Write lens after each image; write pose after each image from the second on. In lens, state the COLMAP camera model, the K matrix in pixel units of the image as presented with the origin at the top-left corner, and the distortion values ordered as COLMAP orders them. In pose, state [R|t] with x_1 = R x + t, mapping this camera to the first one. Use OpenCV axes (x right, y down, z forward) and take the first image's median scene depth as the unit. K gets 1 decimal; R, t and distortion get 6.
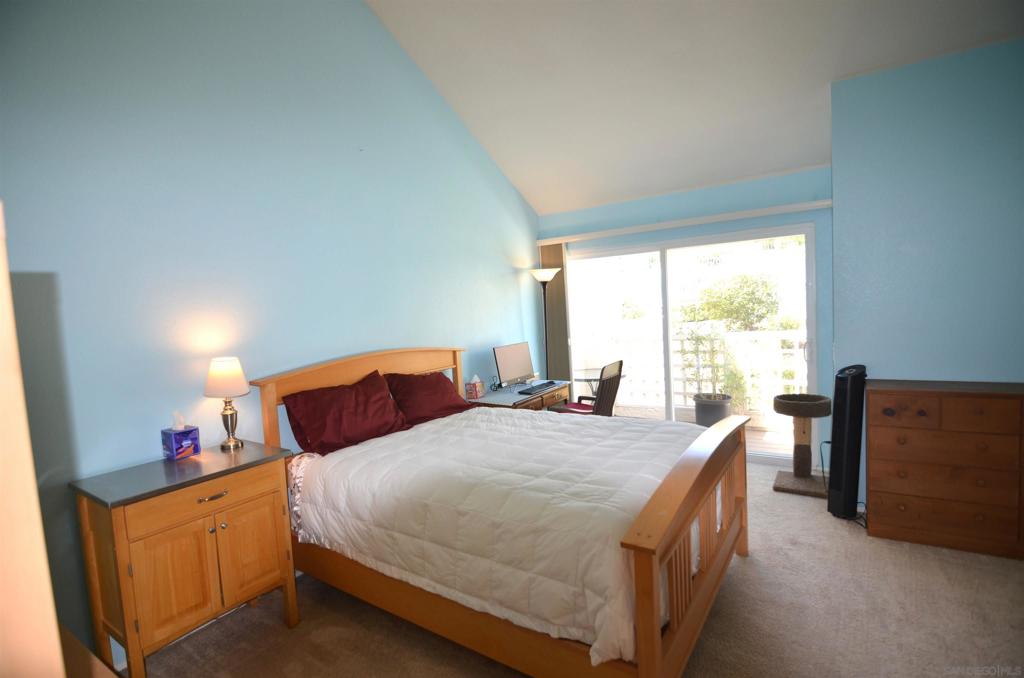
lens RADIAL K [[486.8, 0, 504.4], [0, 486.8, 337.4], [0, 0, 1]] dist [-0.001410, -0.014790]
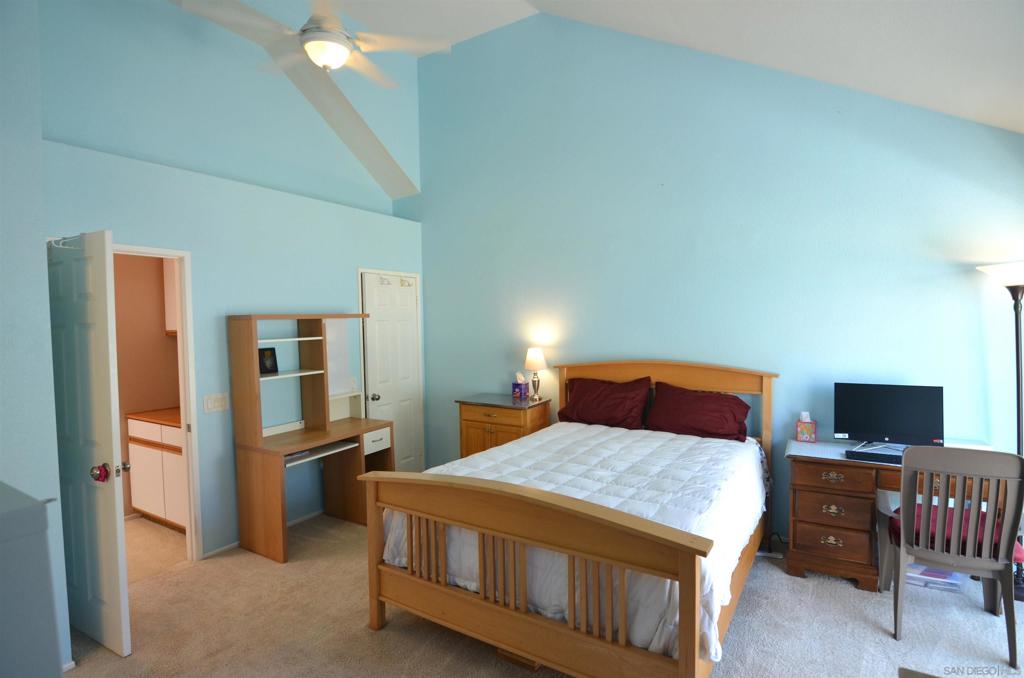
lens RADIAL K [[496.9, 0, 528.4], [0, 496.9, 338.5], [0, 0, 1]] dist [-0.000706, -0.011149]
pose [[0.072657, 0.090199, -0.993270, 0.868182], [-0.056039, 0.994698, 0.086229, -0.106209], [0.995781, 0.049397, 0.077327, 0.603946]]
